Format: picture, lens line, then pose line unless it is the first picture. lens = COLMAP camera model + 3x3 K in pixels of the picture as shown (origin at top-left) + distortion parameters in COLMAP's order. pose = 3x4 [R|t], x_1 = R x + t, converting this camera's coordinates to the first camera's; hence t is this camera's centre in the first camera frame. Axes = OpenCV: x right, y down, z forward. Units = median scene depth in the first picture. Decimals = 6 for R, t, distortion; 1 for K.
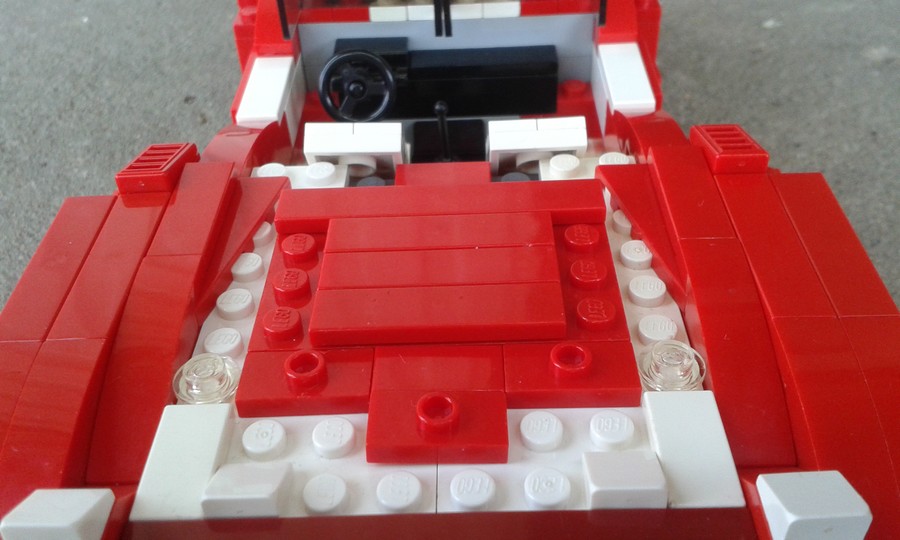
lens RADIAL K [[907.3, 0, 448.8], [0, 907.3, 250.6], [0, 0, 1]] dist [0.227647, -0.642697]
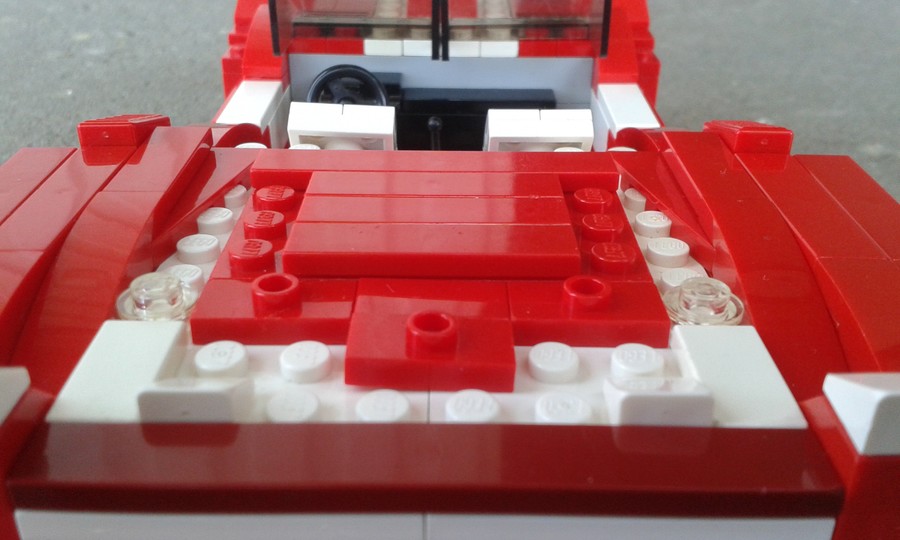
lens RADIAL K [[907.3, 0, 448.8], [0, 907.3, 250.6], [0, 0, 1]] dist [0.227647, -0.642697]
pose [[0.998923, 0.040204, 0.023152, -0.015023], [-0.034711, 0.978767, -0.202015, 0.218966], [-0.030782, 0.200994, 0.979109, 0.132214]]
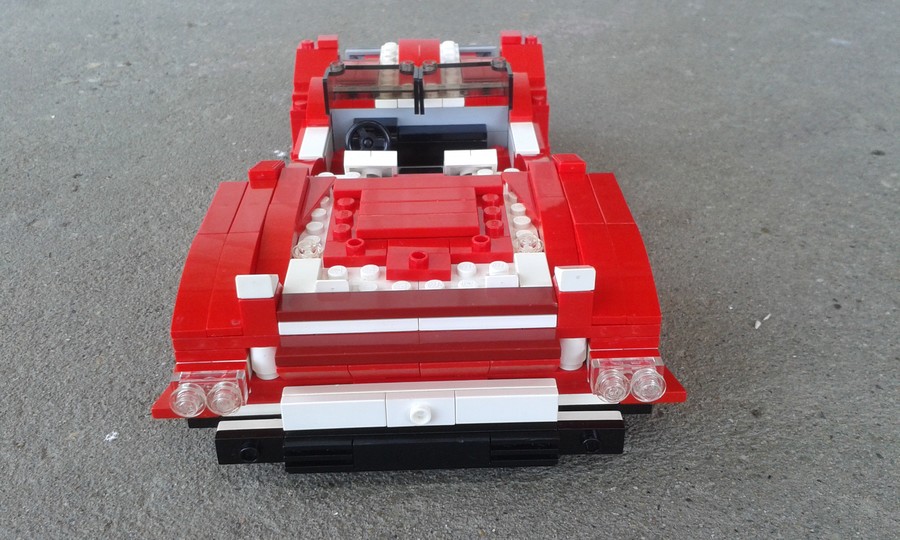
lens RADIAL K [[907.3, 0, 448.8], [0, 907.3, 250.6], [0, 0, 1]] dist [0.227647, -0.642697]
pose [[0.999324, 0.005541, 0.036357, -0.015412], [0.000088, 0.988224, -0.153016, 0.390359], [-0.036777, 0.152916, 0.987555, -0.906914]]
